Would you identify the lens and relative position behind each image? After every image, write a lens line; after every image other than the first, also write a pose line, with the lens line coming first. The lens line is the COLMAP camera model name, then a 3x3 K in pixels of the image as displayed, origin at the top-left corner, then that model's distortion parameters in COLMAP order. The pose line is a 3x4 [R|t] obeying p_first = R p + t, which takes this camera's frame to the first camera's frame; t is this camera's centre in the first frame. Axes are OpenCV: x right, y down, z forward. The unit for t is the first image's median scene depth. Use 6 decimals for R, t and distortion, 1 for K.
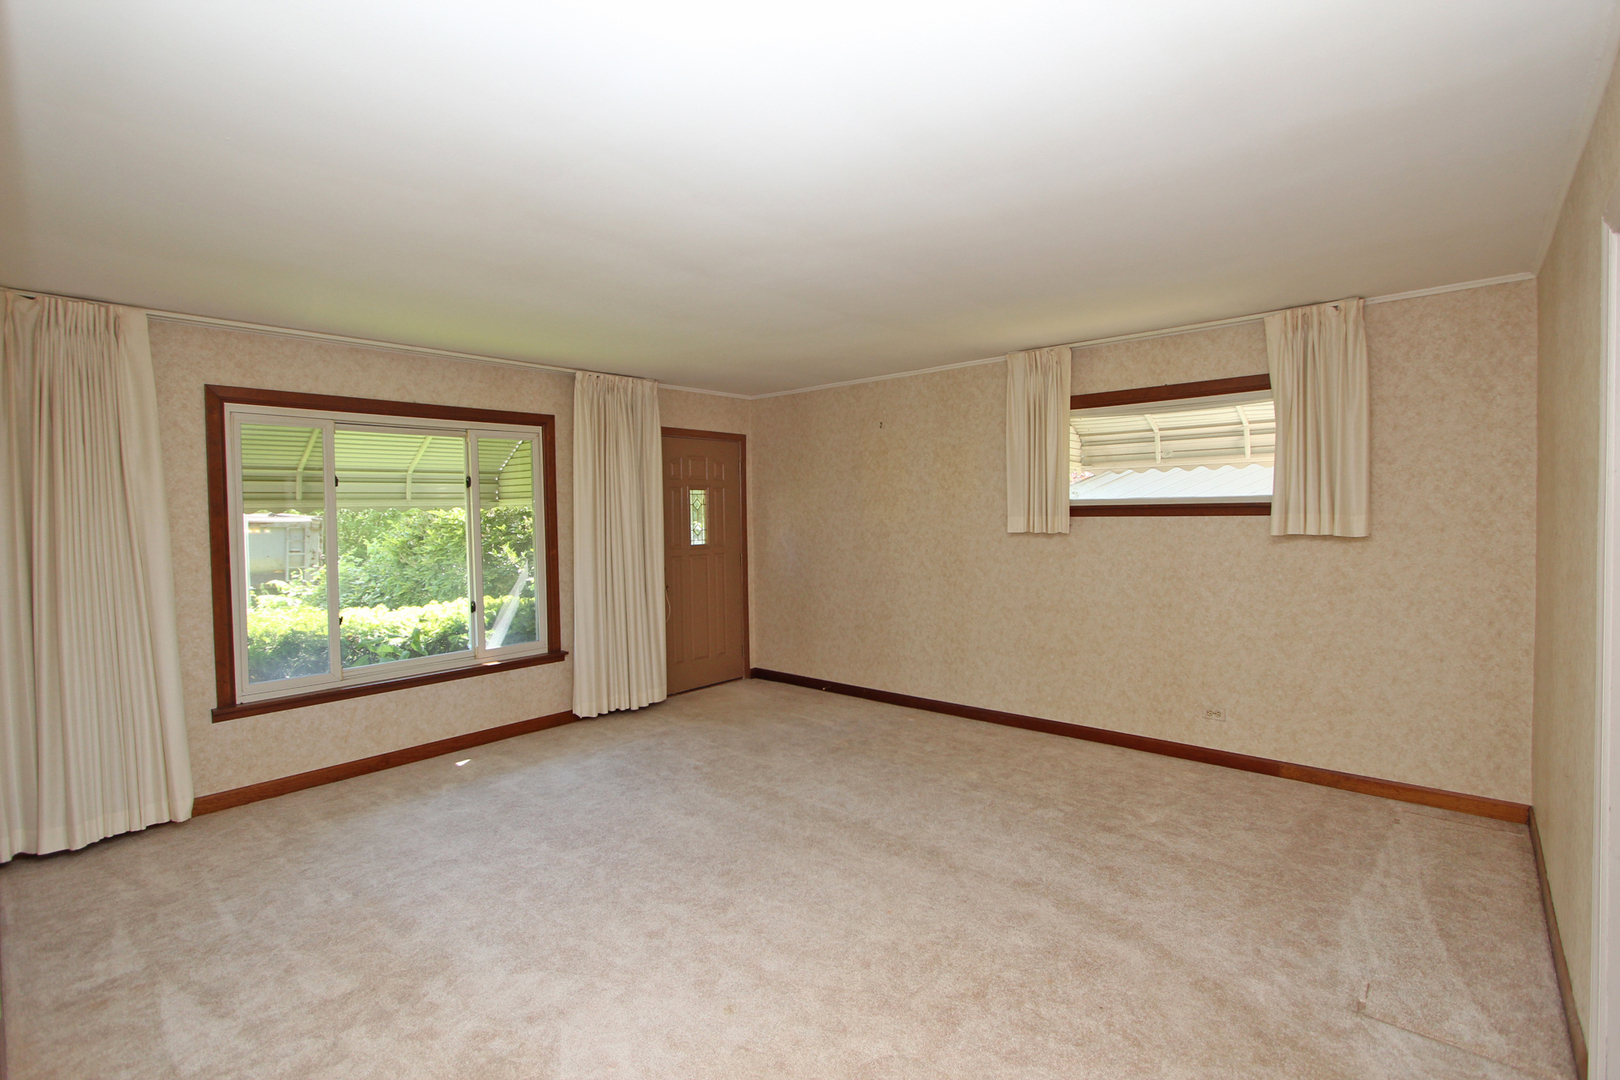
lens RADIAL K [[755.3, 0, 814.8], [0, 755.3, 539.9], [0, 0, 1]] dist [-0.001796, 0.000014]
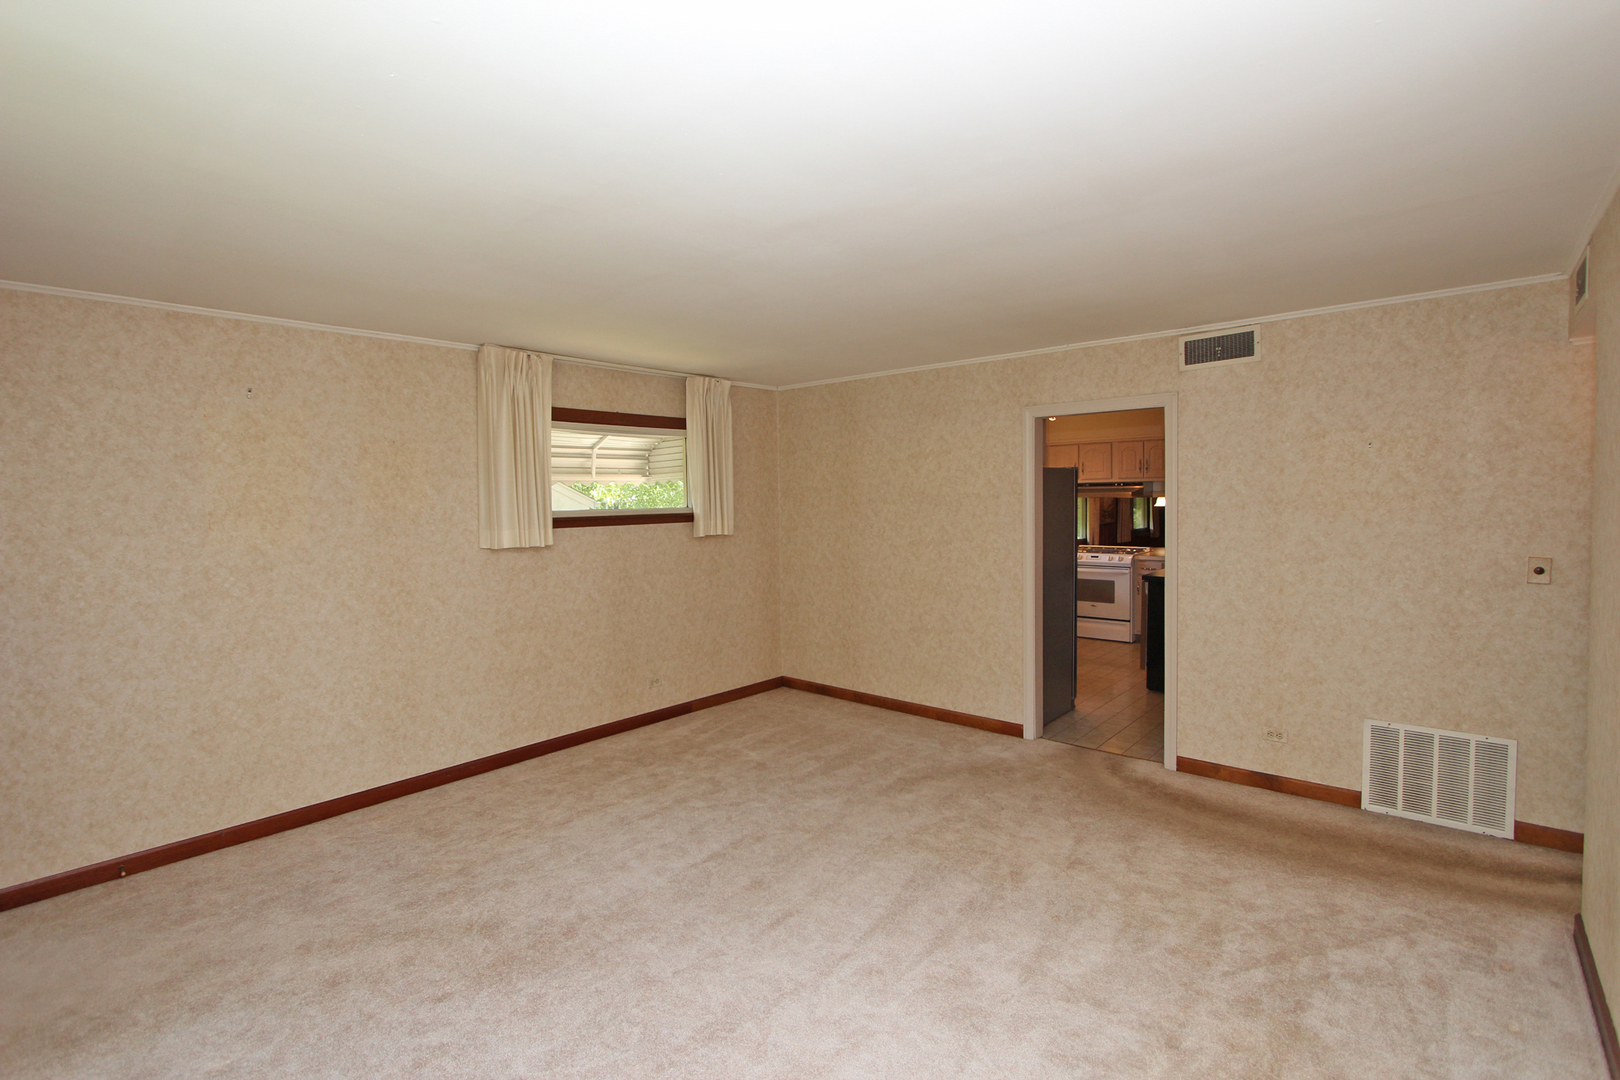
lens RADIAL K [[755.3, 0, 819.4], [0, 755.3, 532.5], [0, 0, 1]] dist [-0.001796, 0.000014]
pose [[0.000554, -0.034458, 0.999406, -0.656392], [0.052972, 0.998004, 0.034380, -0.041752], [-0.998596, 0.052922, 0.002378, 0.655778]]
